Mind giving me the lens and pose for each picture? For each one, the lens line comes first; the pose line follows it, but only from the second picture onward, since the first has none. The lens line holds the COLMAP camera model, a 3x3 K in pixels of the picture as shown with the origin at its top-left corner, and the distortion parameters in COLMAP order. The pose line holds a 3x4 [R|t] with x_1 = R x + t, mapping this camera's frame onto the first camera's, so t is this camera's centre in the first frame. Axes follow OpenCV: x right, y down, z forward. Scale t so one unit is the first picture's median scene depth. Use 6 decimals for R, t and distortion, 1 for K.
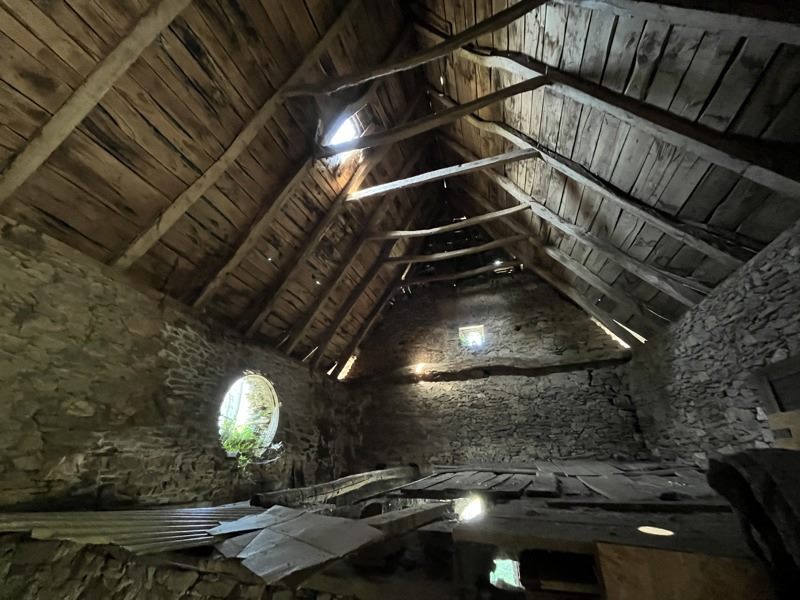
lens RADIAL K [[325.8, 0, 400.0], [0, 325.8, 300.0], [0, 0, 1]] dist [-0.000554, 0.000026]
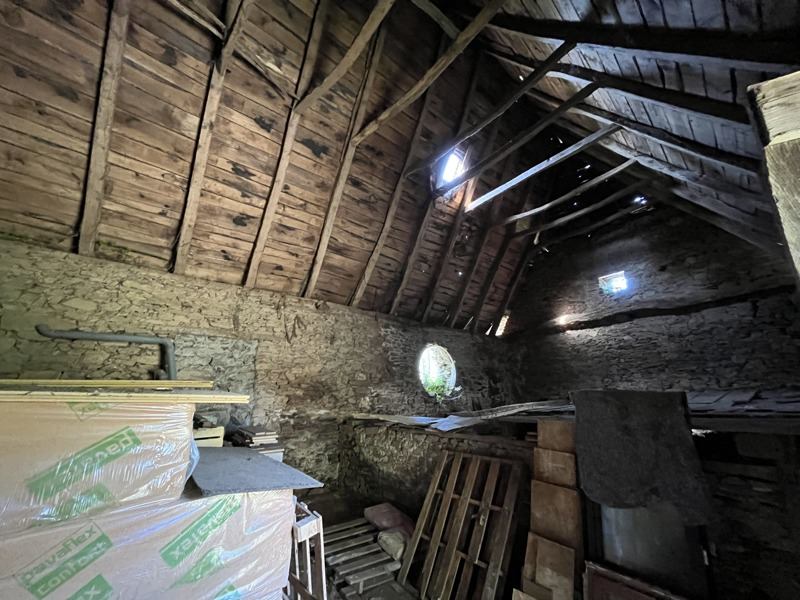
lens RADIAL K [[325.8, 0, 400.0], [0, 325.8, 300.0], [0, 0, 1]] dist [-0.000554, 0.000026]
pose [[0.853245, -0.170384, -0.492892, 0.179822], [0.249837, 0.963157, 0.099547, -0.143871], [0.457772, -0.208080, 0.864377, -0.299597]]
